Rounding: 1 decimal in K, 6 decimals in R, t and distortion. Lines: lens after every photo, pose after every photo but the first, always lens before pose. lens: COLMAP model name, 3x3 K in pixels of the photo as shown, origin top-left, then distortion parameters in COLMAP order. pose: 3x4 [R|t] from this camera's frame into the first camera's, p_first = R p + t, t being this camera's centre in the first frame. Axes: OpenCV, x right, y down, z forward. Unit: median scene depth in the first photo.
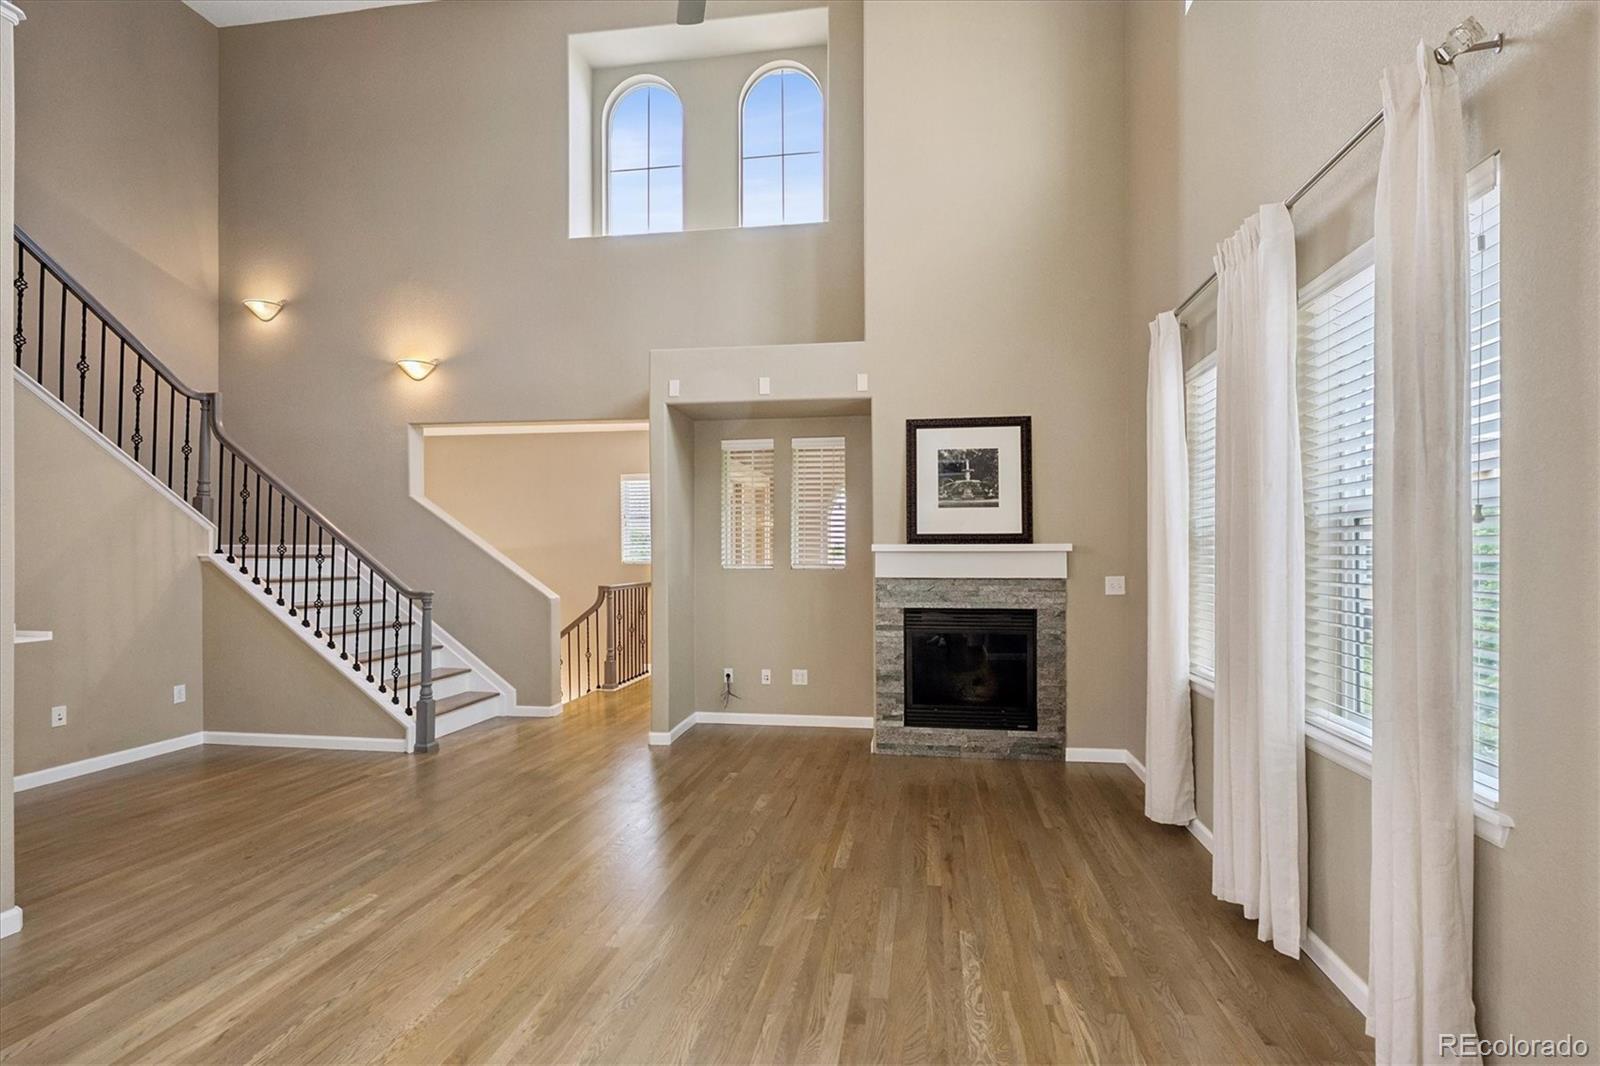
lens RADIAL K [[710.7, 0, 801.5], [0, 710.7, 540.6], [0, 0, 1]] dist [-0.005583, -0.000132]
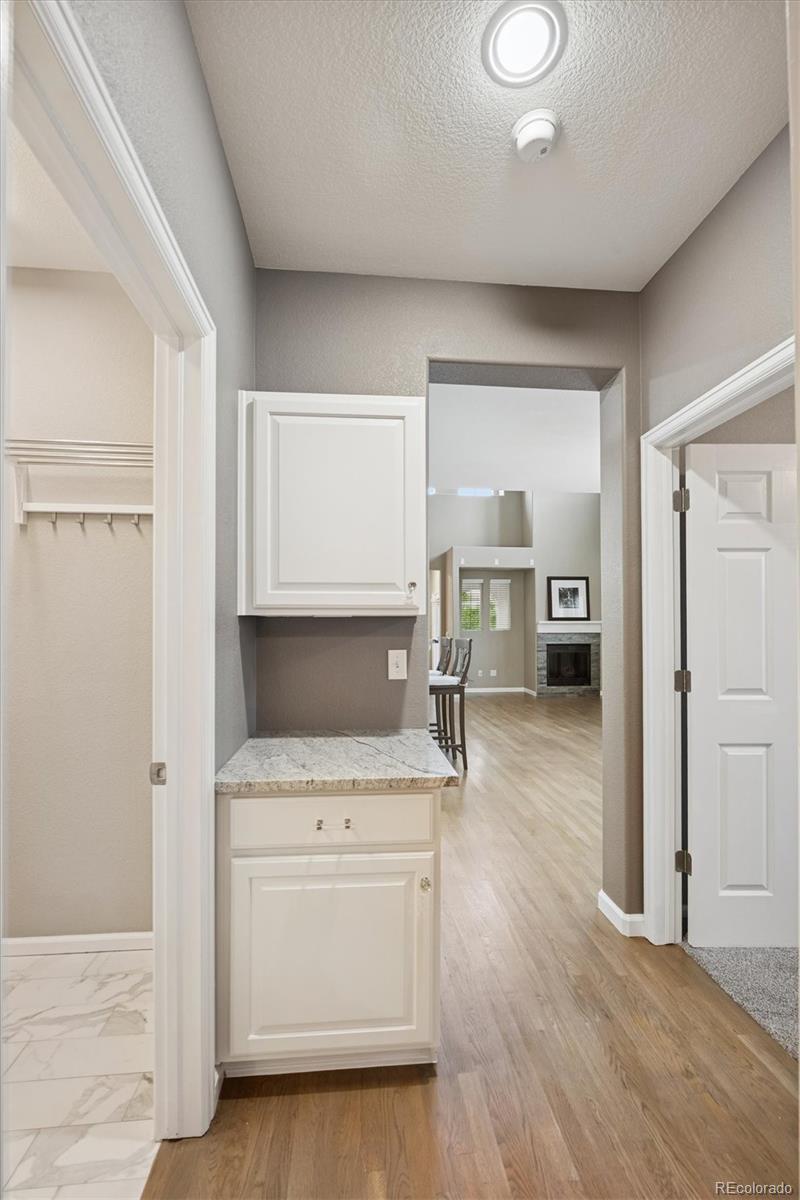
lens RADIAL K [[533.0, 0, 399.8], [0, 533.0, 606.5], [0, 0, 1]] dist [-0.005583, -0.000132]
pose [[0.975930, 0.004529, 0.218038, -0.884916], [-0.002340, 0.999944, -0.010296, -0.028991], [-0.218072, 0.009538, 0.975886, -0.929434]]
